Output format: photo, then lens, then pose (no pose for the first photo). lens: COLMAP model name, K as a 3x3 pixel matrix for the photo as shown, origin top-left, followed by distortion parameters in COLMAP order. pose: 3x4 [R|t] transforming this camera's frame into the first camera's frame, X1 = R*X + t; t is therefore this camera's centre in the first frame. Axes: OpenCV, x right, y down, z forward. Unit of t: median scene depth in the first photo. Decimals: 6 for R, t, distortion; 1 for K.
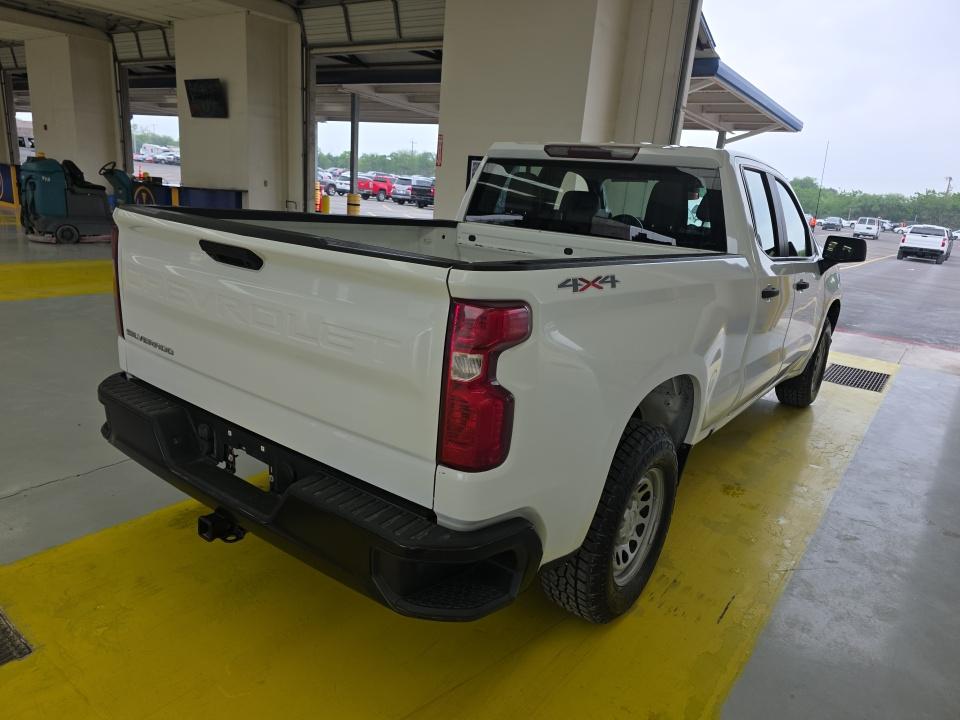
lens RADIAL K [[655.5, 0, 480.0], [0, 655.5, 360.0], [0, 0, 1]] dist [0.001755, -0.002884]
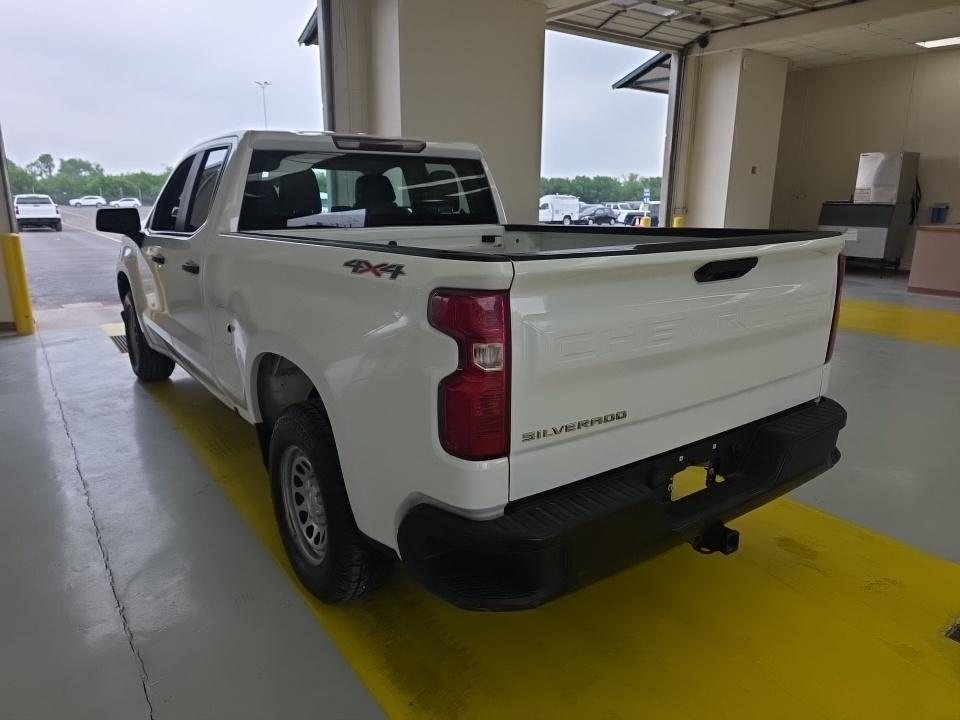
lens RADIAL K [[655.5, 0, 480.0], [0, 655.5, 360.0], [0, 0, 1]] dist [0.001755, -0.002884]
pose [[-0.777927, 0.060951, -0.625391, 0.642531], [-0.126312, 0.959799, 0.250662, -0.246571], [0.615528, 0.273991, -0.738955, 1.837877]]
